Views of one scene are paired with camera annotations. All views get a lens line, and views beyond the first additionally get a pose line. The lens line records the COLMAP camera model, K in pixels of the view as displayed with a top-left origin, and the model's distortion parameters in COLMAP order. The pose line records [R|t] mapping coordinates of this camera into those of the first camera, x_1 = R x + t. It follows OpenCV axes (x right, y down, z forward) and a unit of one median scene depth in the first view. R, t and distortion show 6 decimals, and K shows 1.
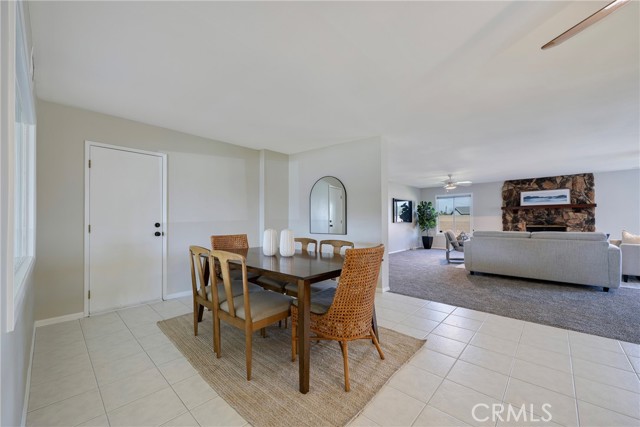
lens RADIAL K [[251.9, 0, 317.5], [0, 251.9, 216.8], [0, 0, 1]] dist [0.000391, -0.000481]
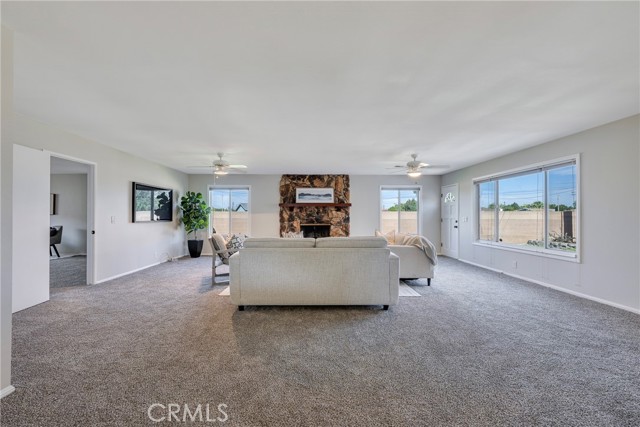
lens RADIAL K [[254.6, 0, 319.5], [0, 254.6, 215.8], [0, 0, 1]] dist [0.001386, 0.000094]
pose [[0.698183, 0.005638, 0.715898, 0.214569], [-0.014716, 0.999871, 0.006478, -0.003962], [-0.715769, -0.015058, 0.698175, 0.308476]]
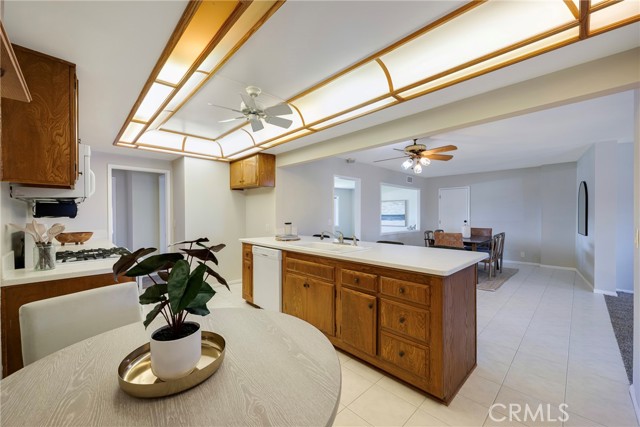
lens RADIAL K [[251.9, 0, 317.5], [0, 251.9, 216.8], [0, 0, 1]] dist [0.000391, -0.000481]
pose [[-0.056947, 0.014517, -0.998272, 0.720851], [0.014910, 0.999795, 0.013689, -0.024893], [0.998266, -0.014105, -0.057152, -0.044778]]
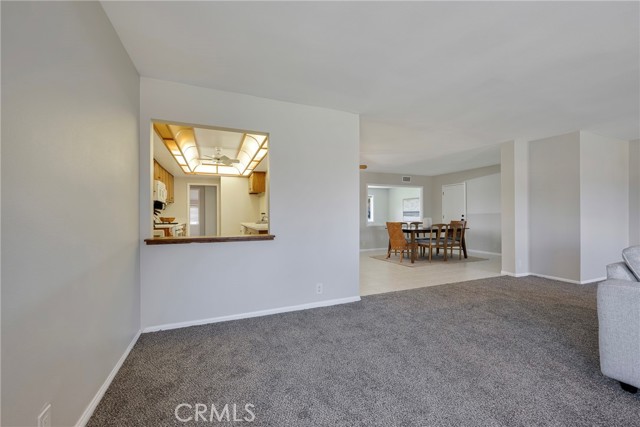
lens RADIAL K [[254.6, 0, 319.5], [0, 254.6, 215.8], [0, 0, 1]] dist [0.001386, 0.000094]
pose [[-0.423752, 0.008398, -0.905739, 0.910231], [0.018113, 0.999836, 0.000797, 0.004114], [0.905597, -0.016068, -0.423835, 0.391204]]
